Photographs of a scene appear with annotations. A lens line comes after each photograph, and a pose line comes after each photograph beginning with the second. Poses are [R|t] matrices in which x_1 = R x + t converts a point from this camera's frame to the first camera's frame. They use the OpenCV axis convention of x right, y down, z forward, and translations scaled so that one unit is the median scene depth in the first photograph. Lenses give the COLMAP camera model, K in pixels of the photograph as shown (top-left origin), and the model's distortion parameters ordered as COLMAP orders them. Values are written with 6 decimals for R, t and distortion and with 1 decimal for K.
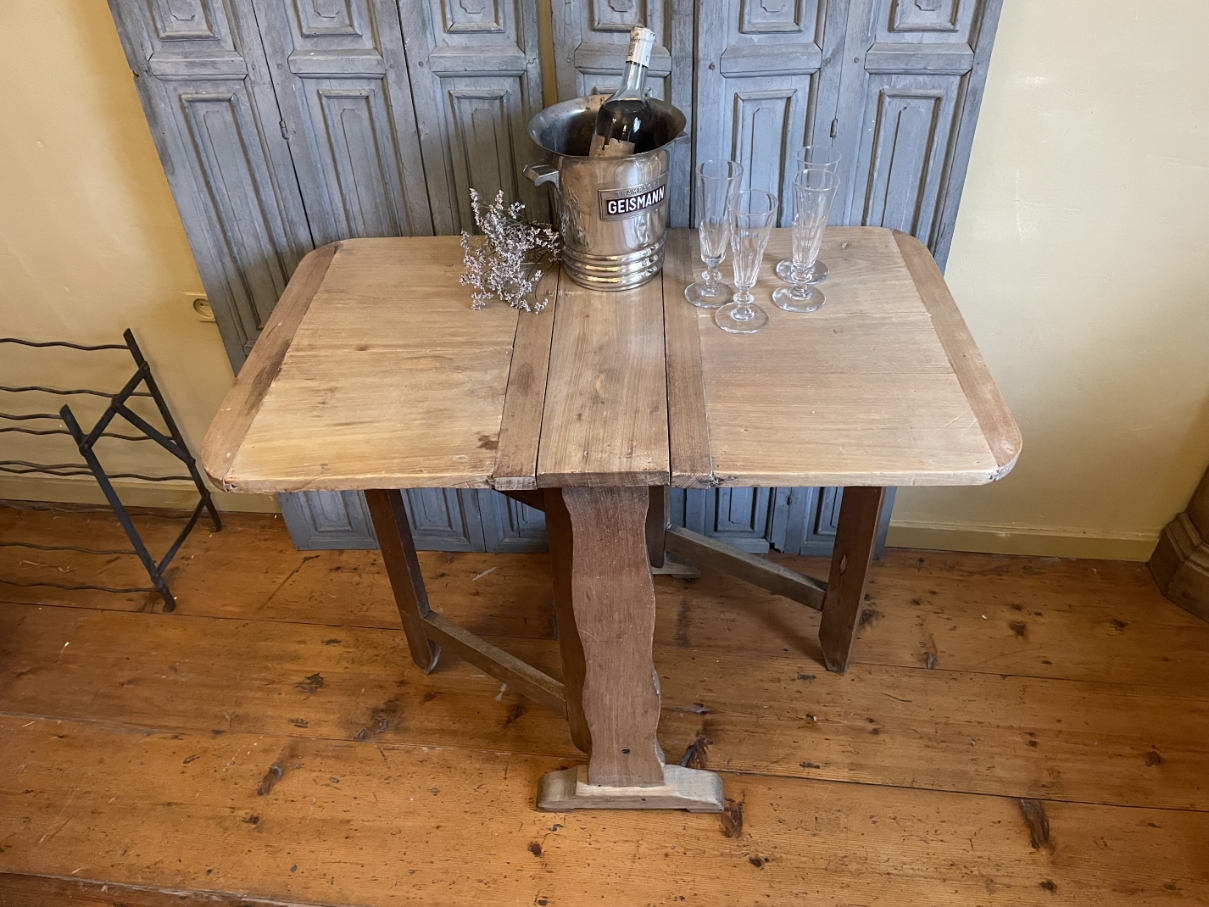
lens RADIAL K [[924.8, 0, 617.2], [0, 924.8, 453.0], [0, 0, 1]] dist [0.077566, -0.115350]
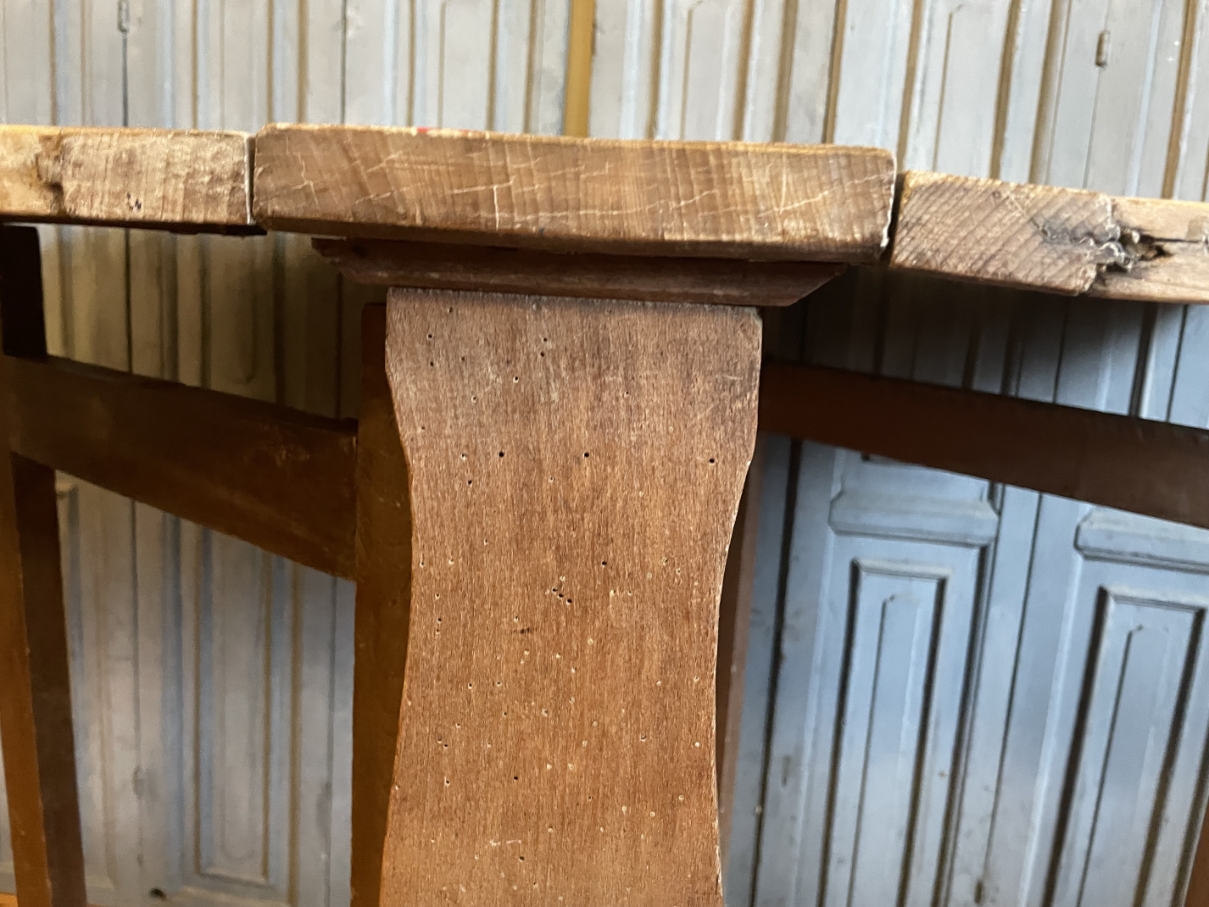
lens RADIAL K [[924.8, 0, 614.9], [0, 924.8, 429.9], [0, 0, 1]] dist [0.077566, -0.115350]
pose [[0.993397, 0.102638, -0.051265, 0.004039], [-0.114609, 0.867401, -0.484231, 0.110931], [-0.005233, 0.486909, 0.873437, 0.537362]]
